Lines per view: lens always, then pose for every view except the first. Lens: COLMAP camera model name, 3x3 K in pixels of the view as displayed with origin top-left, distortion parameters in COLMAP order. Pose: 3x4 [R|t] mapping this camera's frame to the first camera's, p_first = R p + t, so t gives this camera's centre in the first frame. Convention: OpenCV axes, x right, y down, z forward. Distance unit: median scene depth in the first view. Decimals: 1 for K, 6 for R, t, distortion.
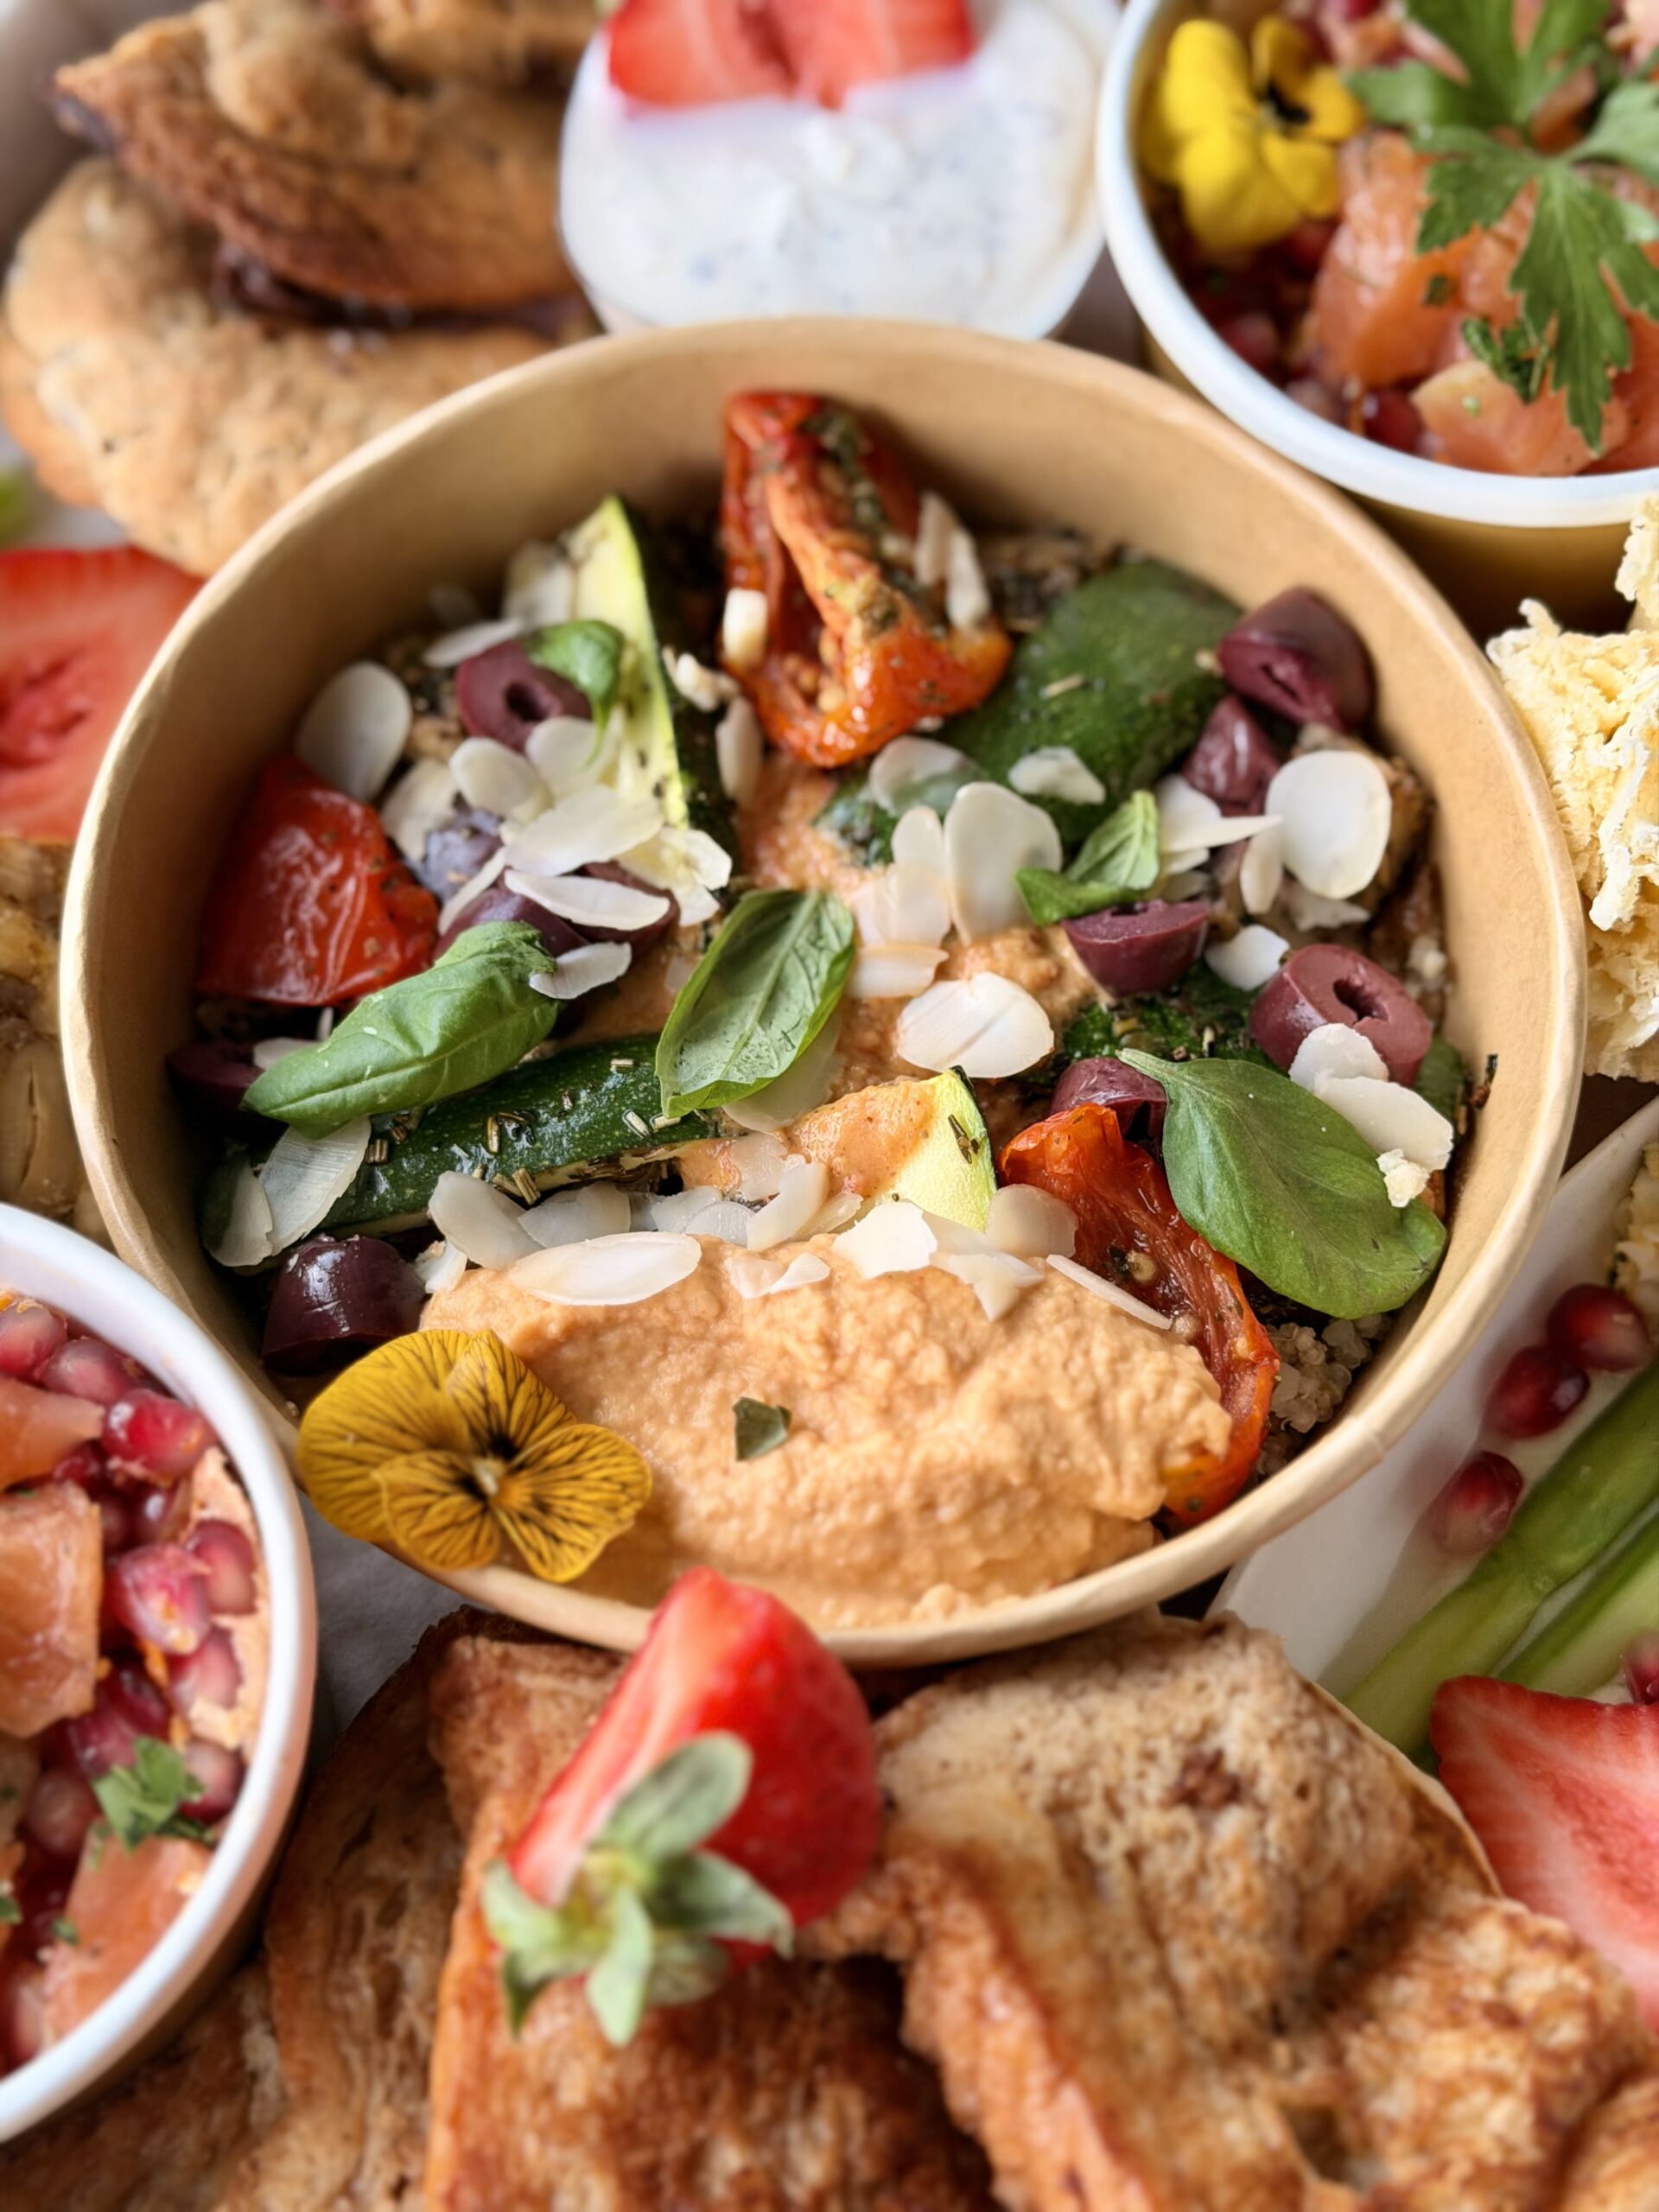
lens RADIAL K [[2432.7, 0, 829.5], [0, 2432.7, 1106.0], [0, 0, 1]] dist [0.011759, -0.040859]
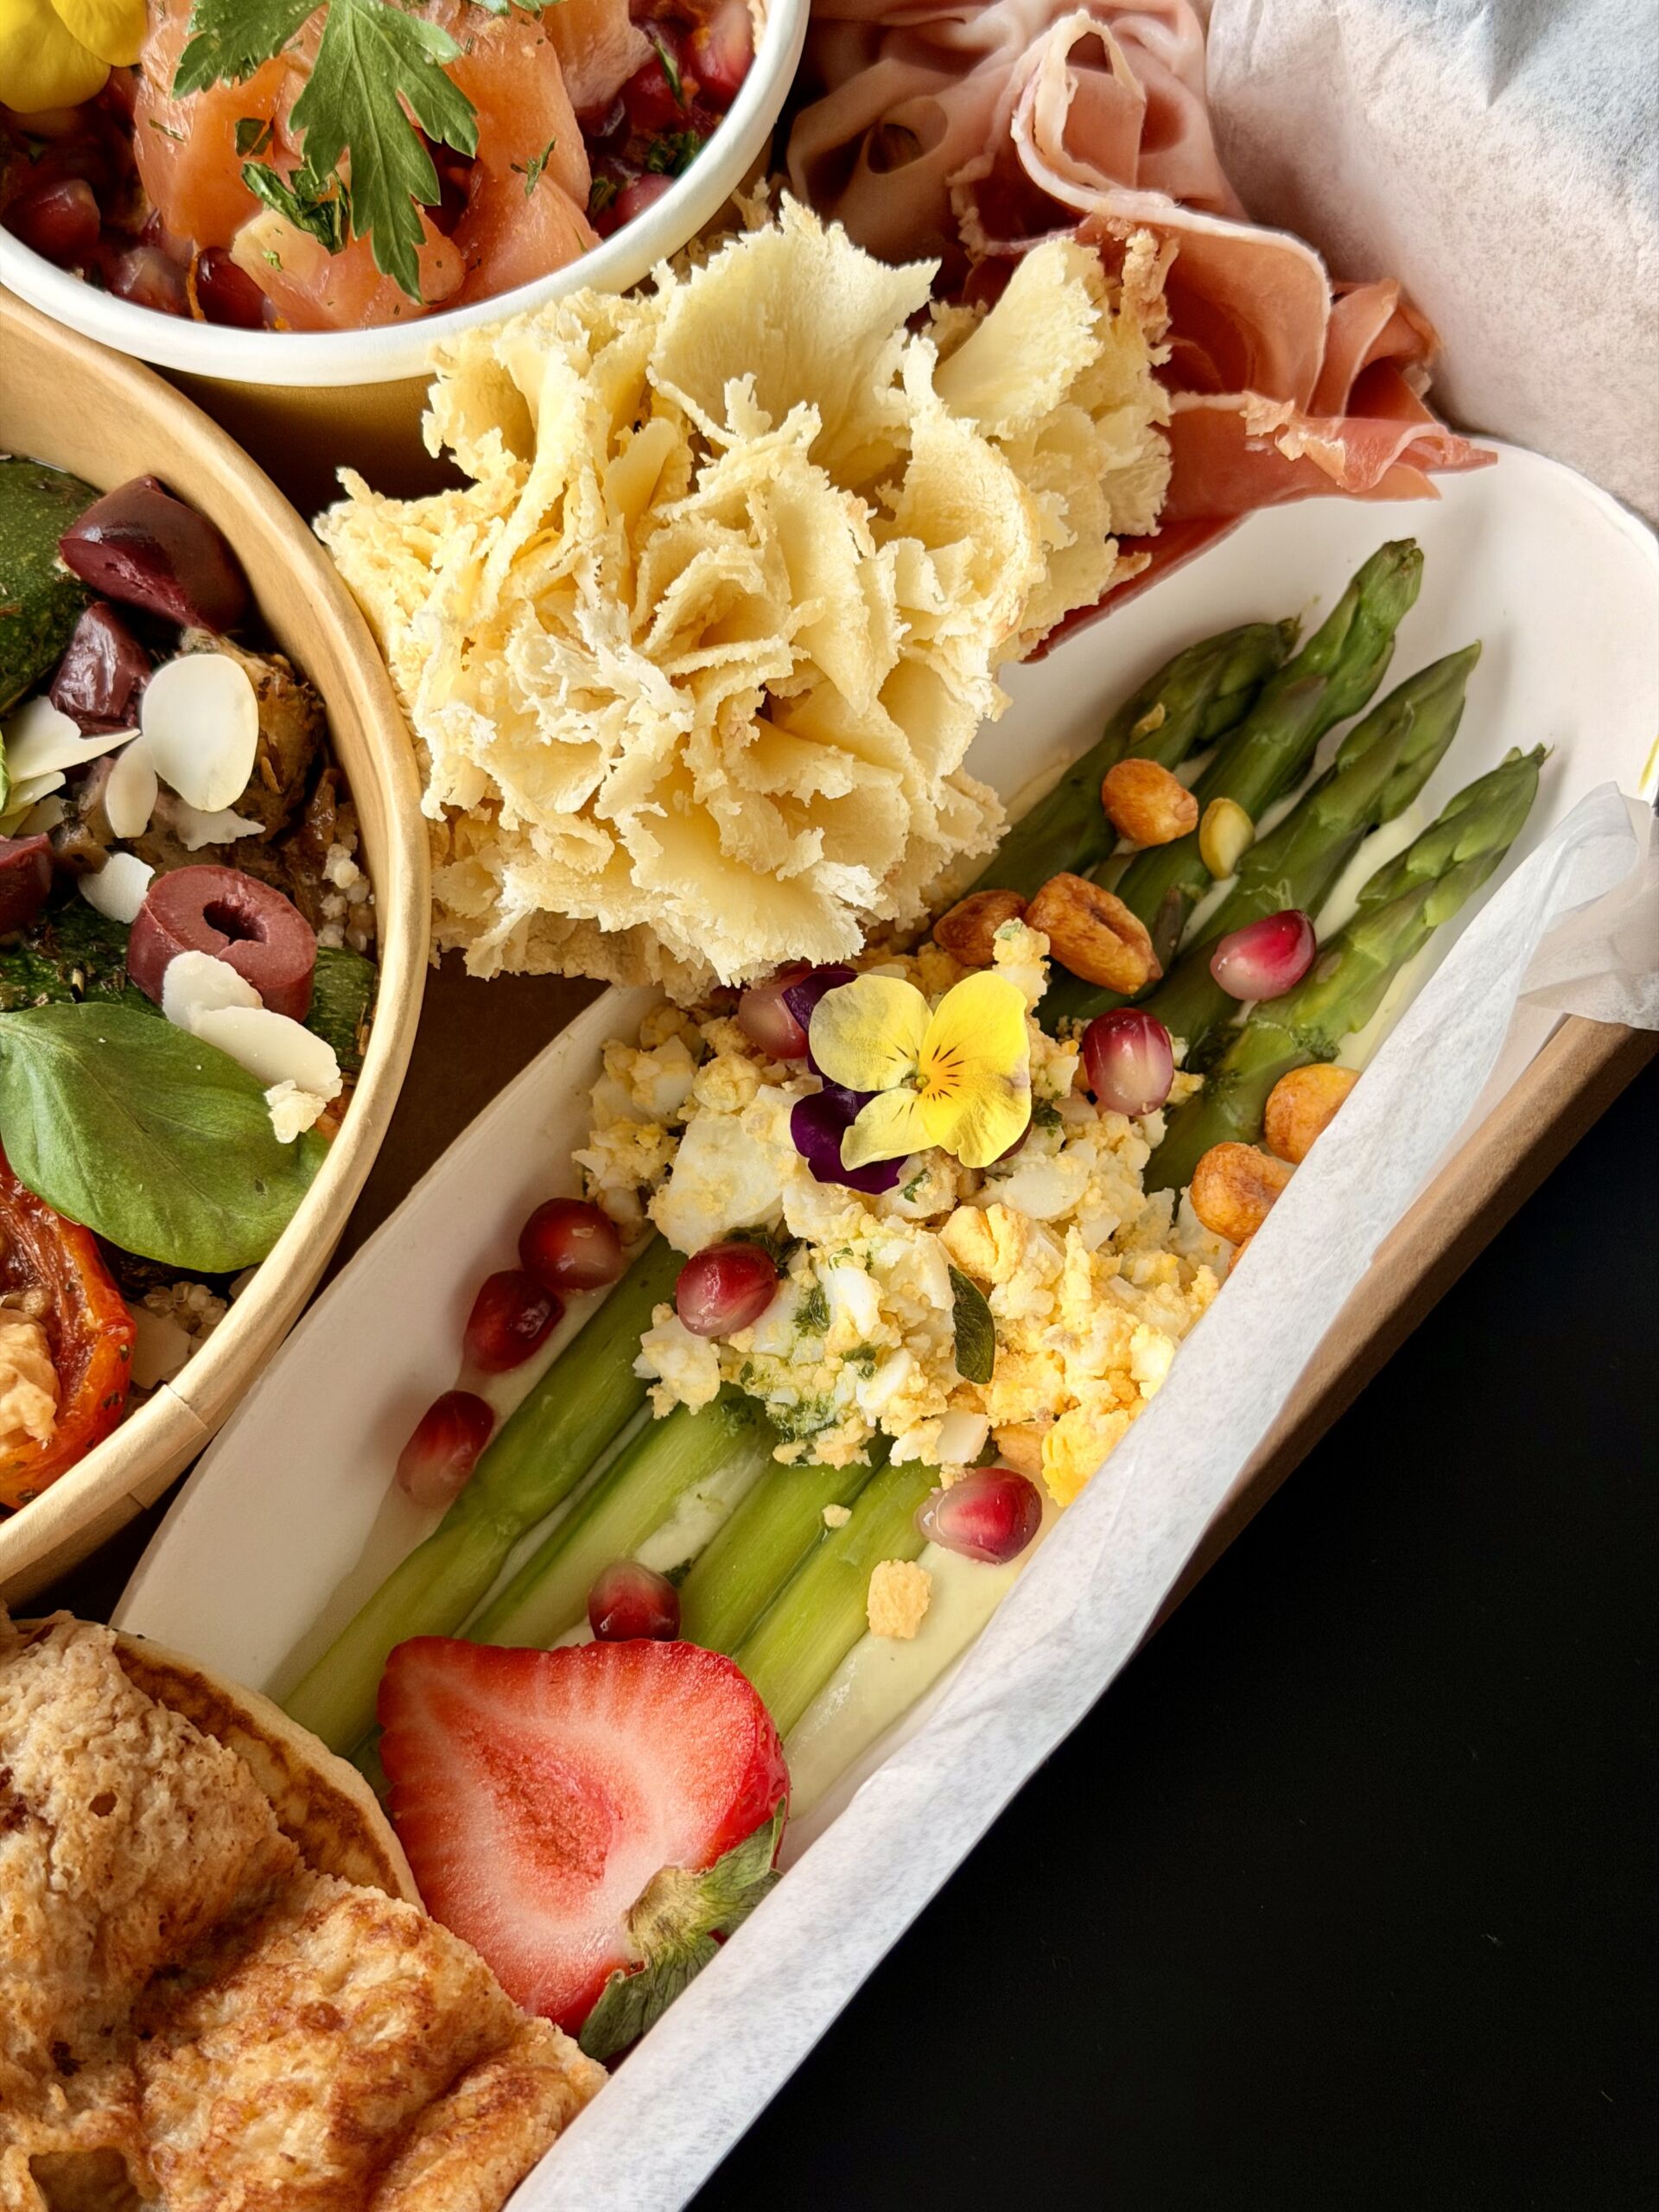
lens RADIAL K [[2432.7, 0, 829.5], [0, 2432.7, 1106.0], [0, 0, 1]] dist [0.011759, -0.040859]
pose [[0.990531, -0.110743, 0.081147, 0.362283], [0.108277, 0.993532, 0.034194, 0.018347], [-0.084409, -0.025084, 0.996115, 0.068019]]
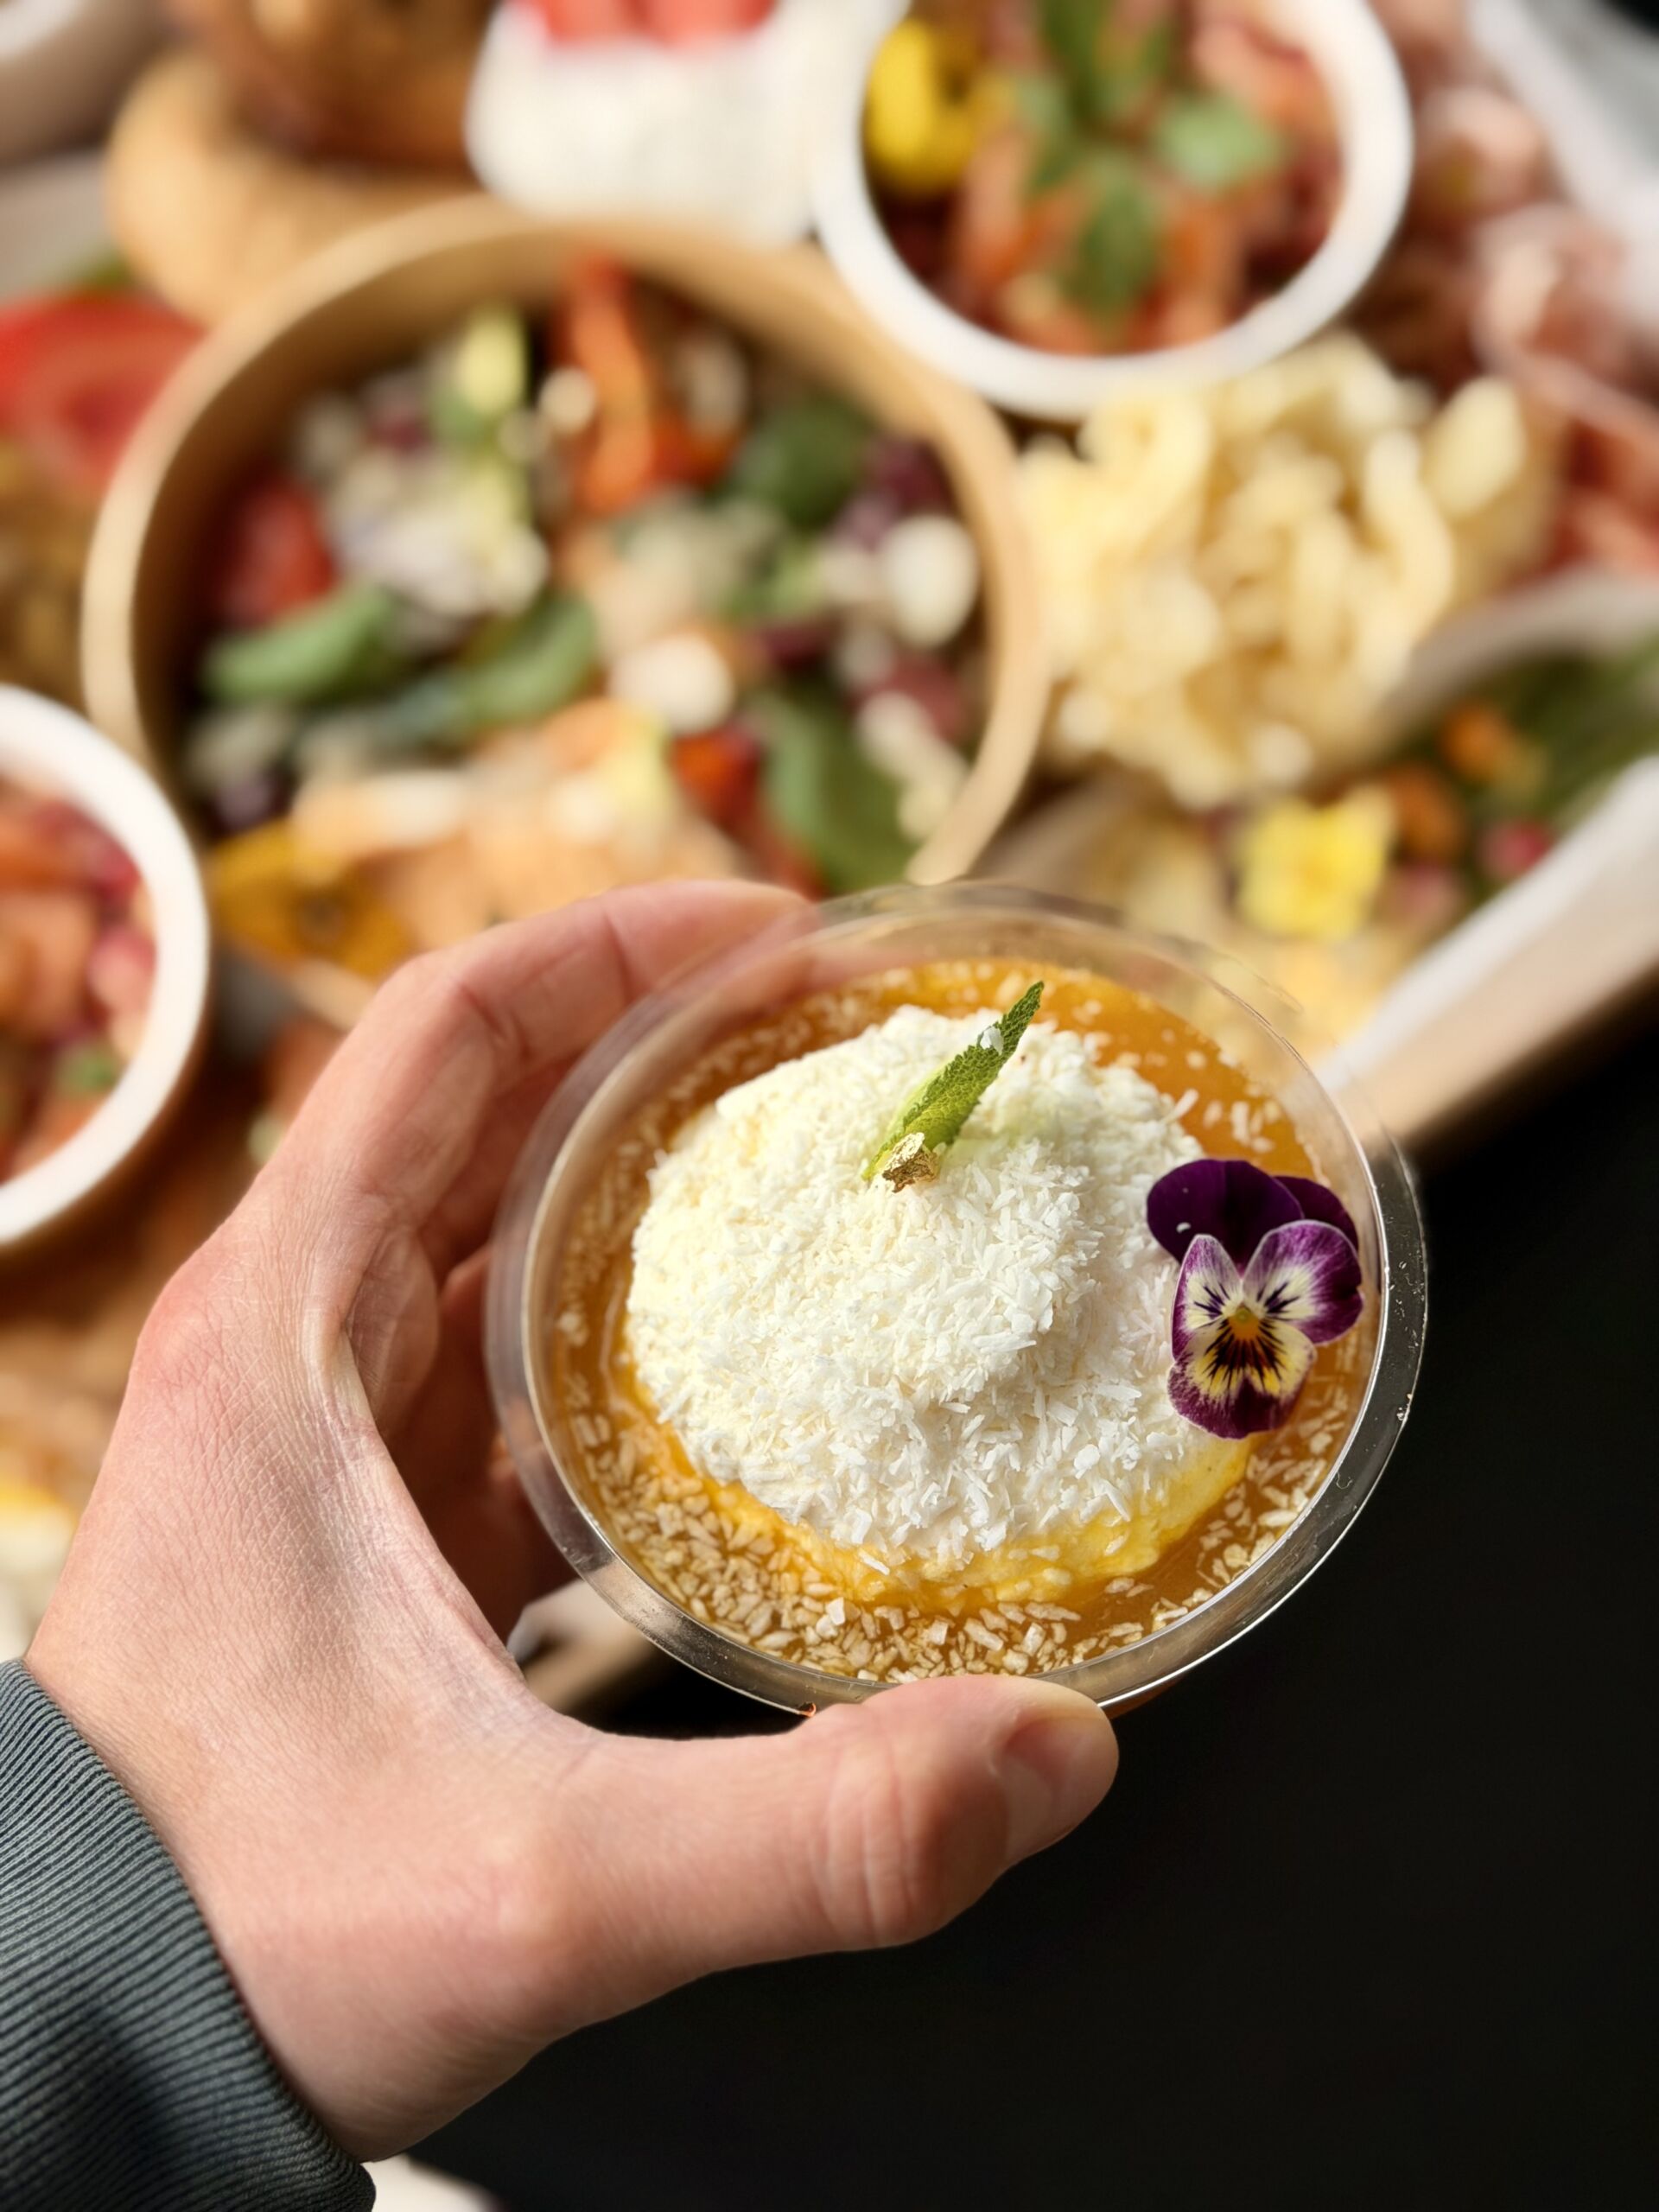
lens RADIAL K [[2432.7, 0, 829.5], [0, 2432.7, 1106.0], [0, 0, 1]] dist [0.011759, -0.040859]
pose [[0.990619, 0.124374, -0.056622, 0.285618], [-0.115653, 0.983734, 0.137446, 0.007994], [0.072796, -0.129608, 0.988890, -0.597846]]
